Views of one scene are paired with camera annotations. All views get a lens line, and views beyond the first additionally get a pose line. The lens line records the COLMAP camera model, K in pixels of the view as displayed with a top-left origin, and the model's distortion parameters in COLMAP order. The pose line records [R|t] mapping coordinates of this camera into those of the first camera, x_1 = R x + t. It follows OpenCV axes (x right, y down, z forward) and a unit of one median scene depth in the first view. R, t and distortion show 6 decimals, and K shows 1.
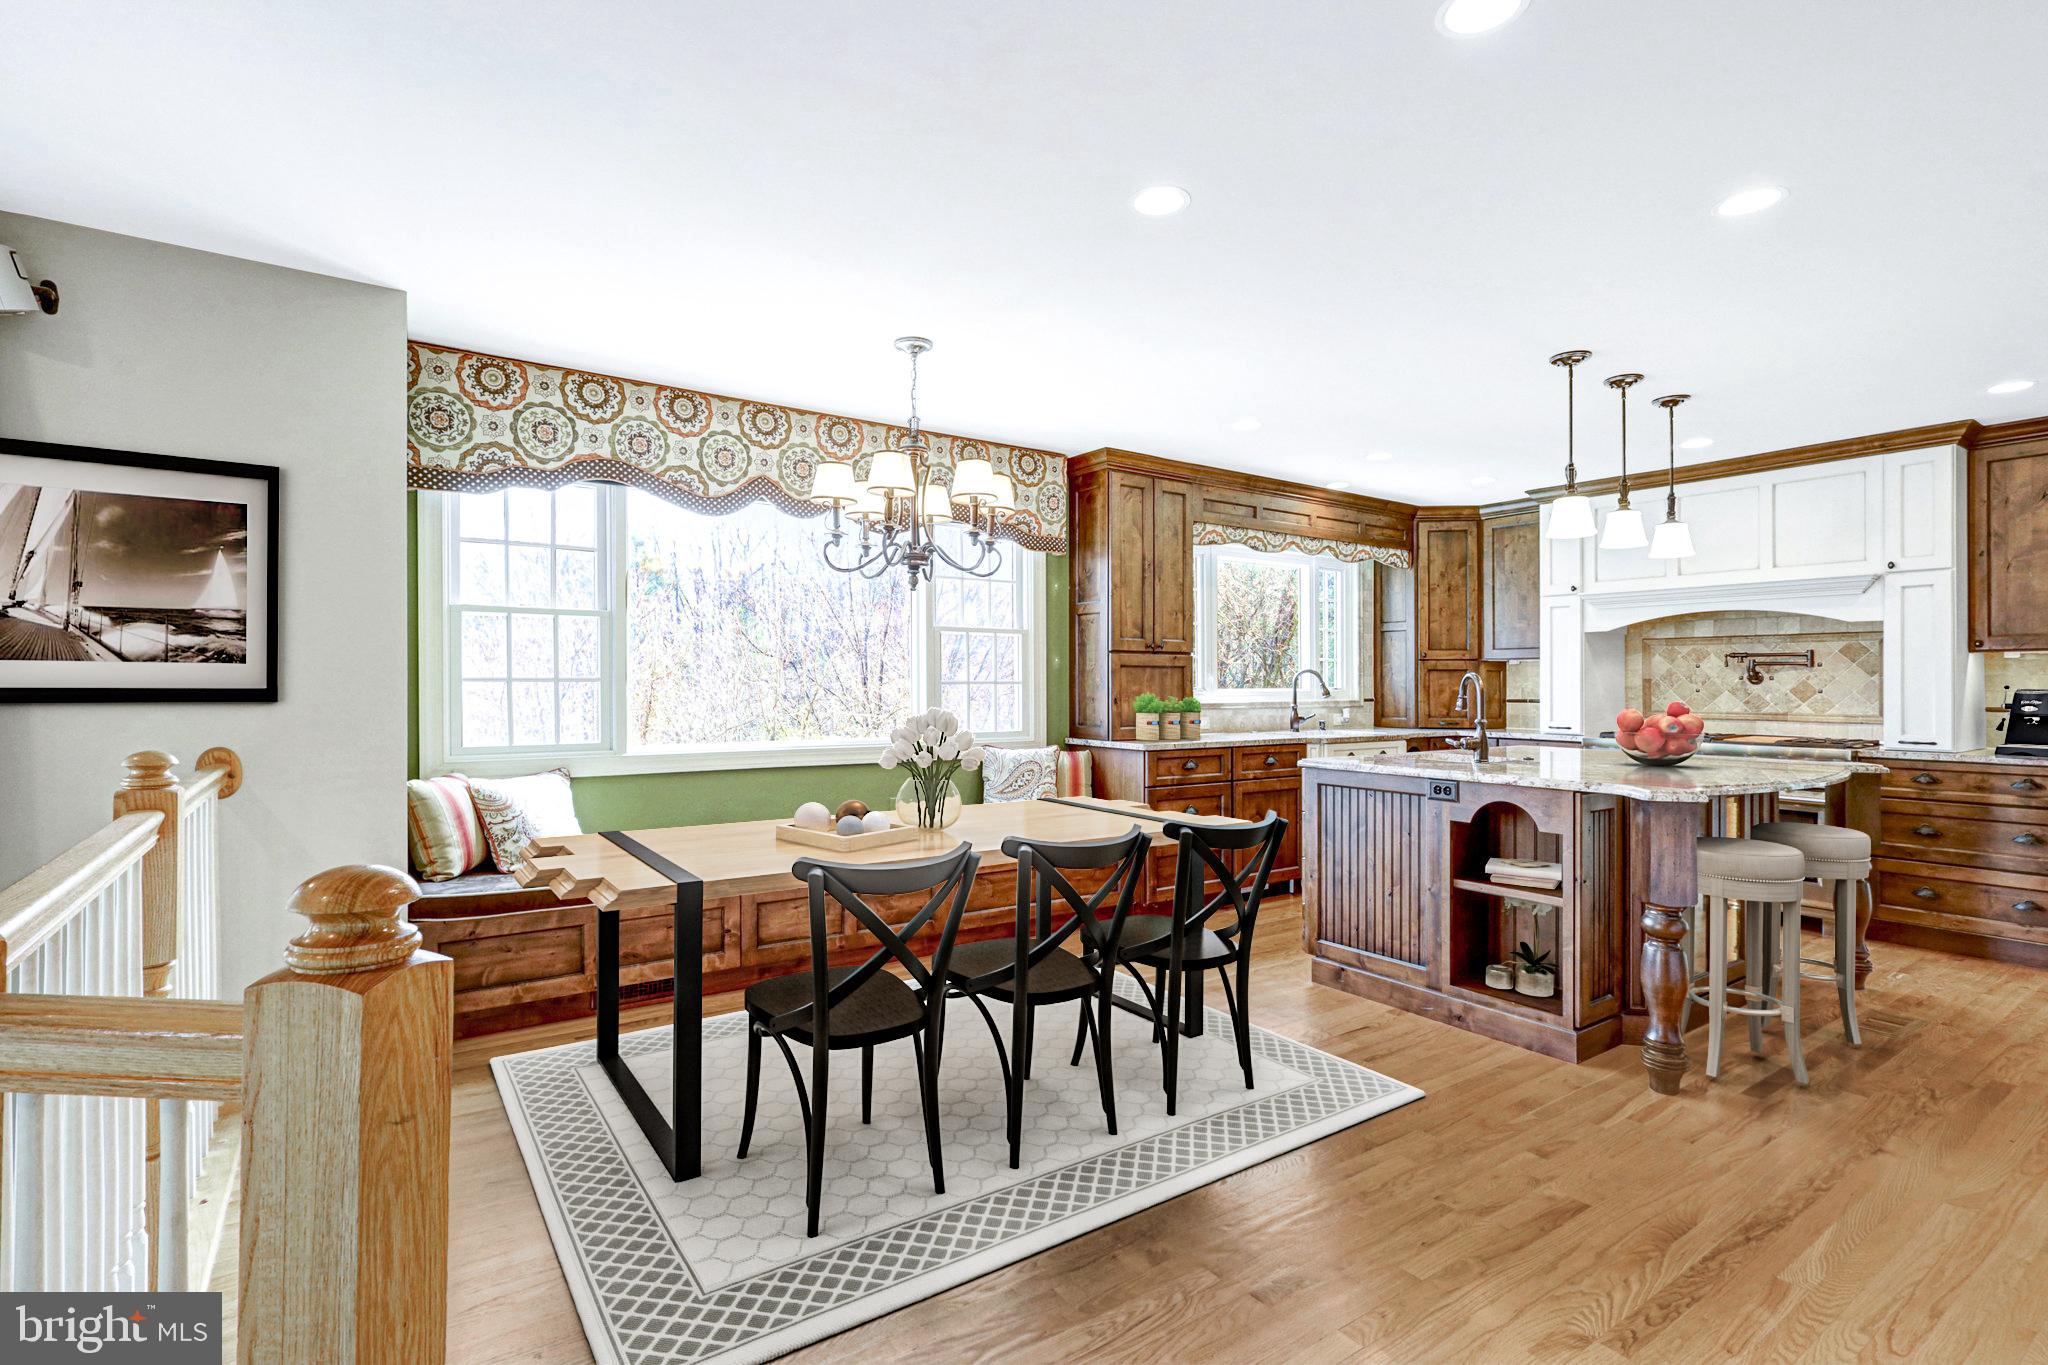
lens RADIAL K [[950.0, 0, 1018.1], [0, 950.0, 683.5], [0, 0, 1]] dist [0.004491, 0.000678]
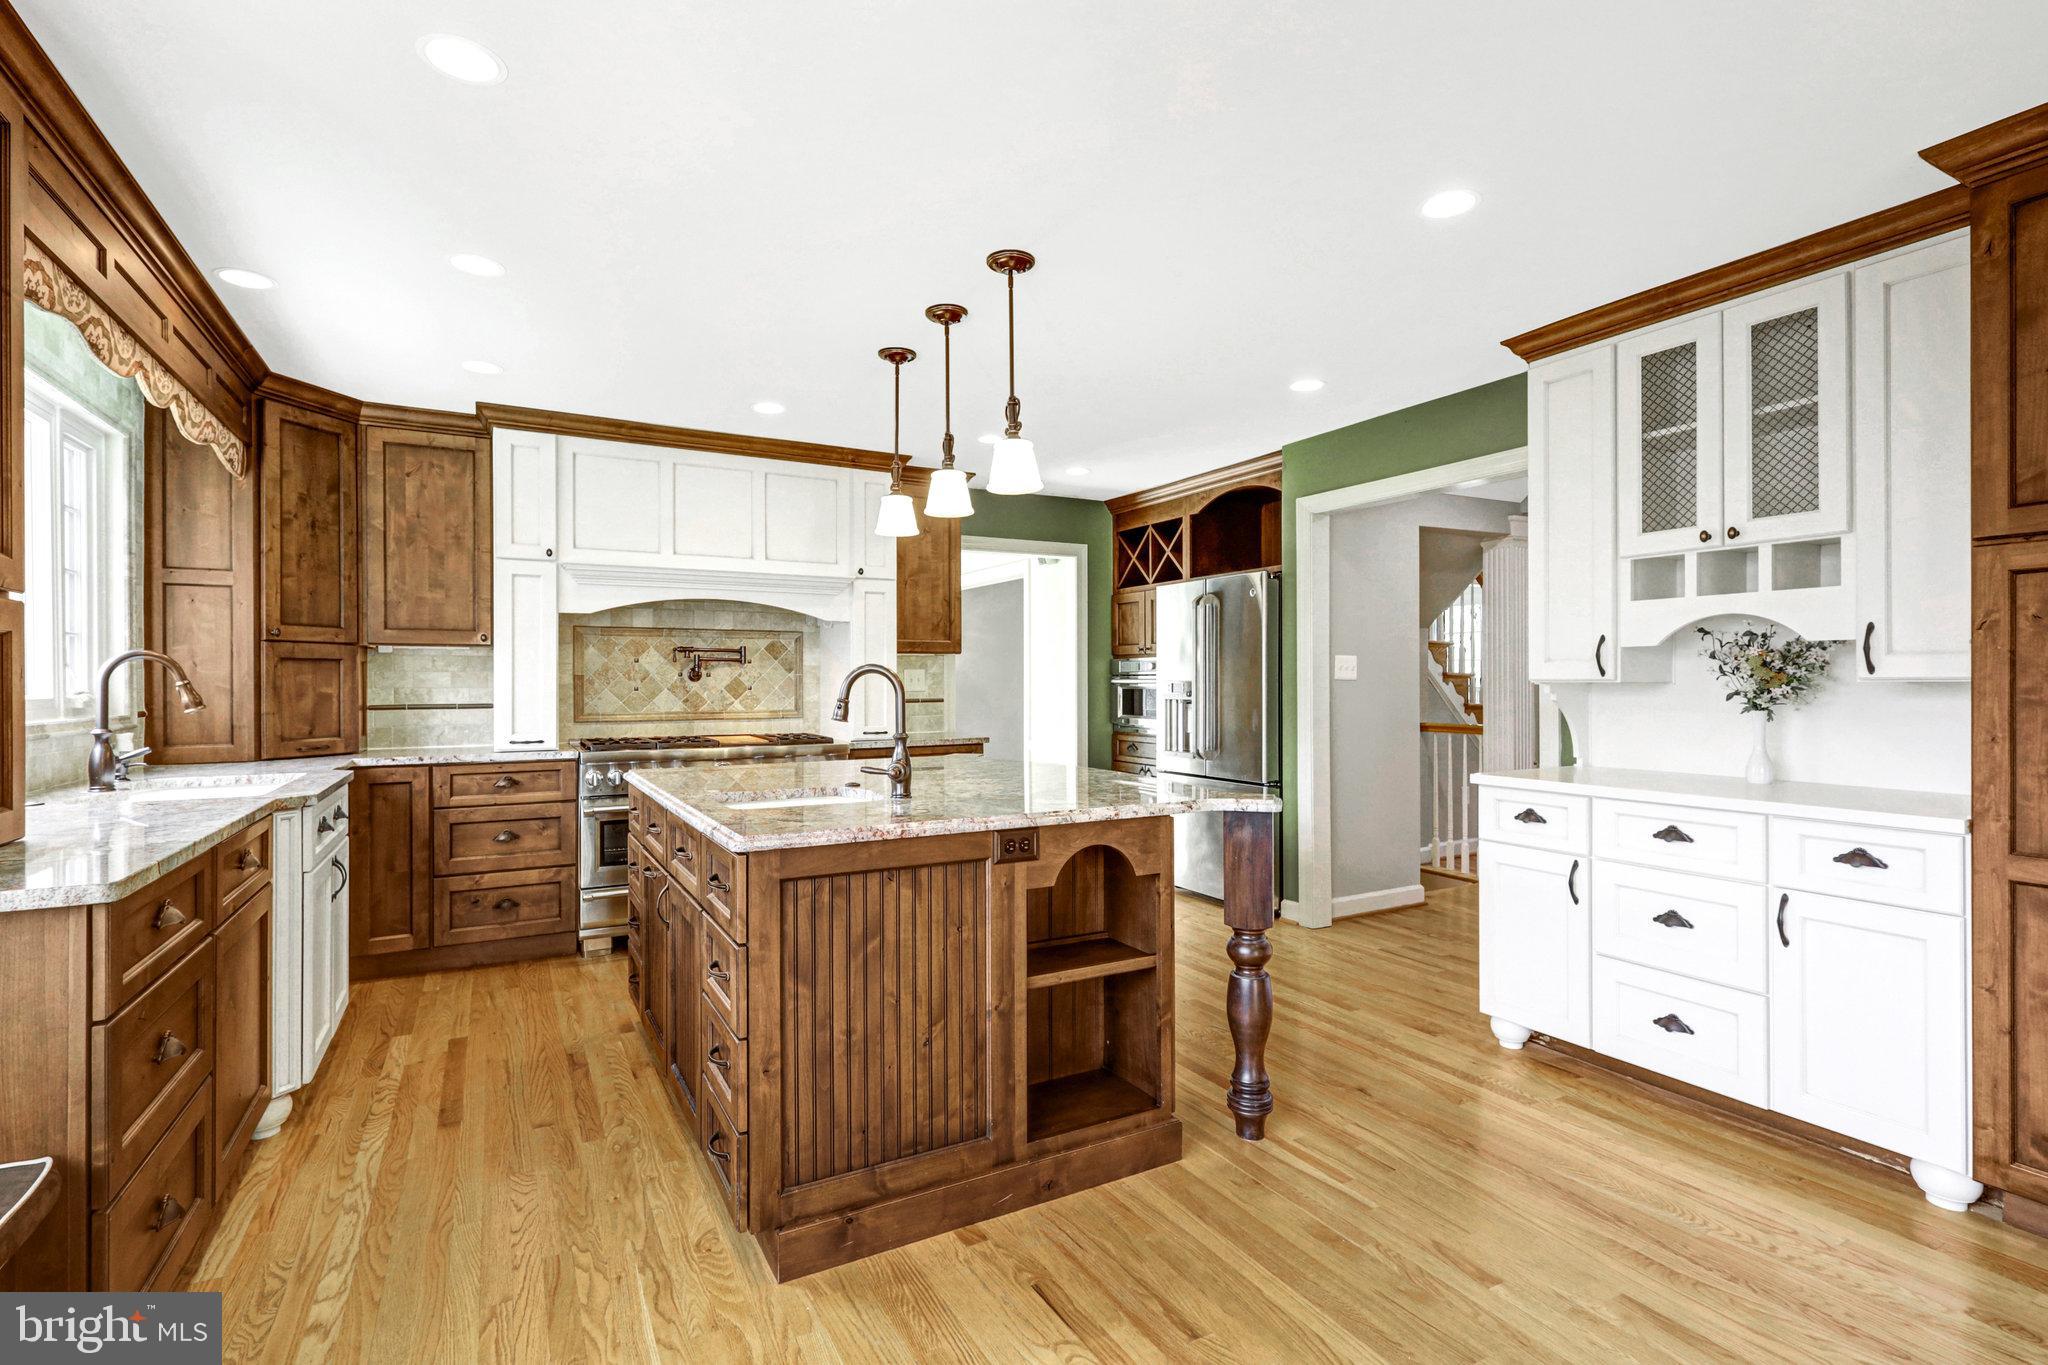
lens RADIAL K [[950.0, 0, 1020.3], [0, 950.0, 681.4], [0, 0, 1]] dist [0.004491, 0.000678]
pose [[0.102464, -0.003091, 0.994732, -0.124211], [0.002583, 0.999993, 0.002842, -0.000839], [-0.994733, 0.002278, 0.102471, 0.598769]]
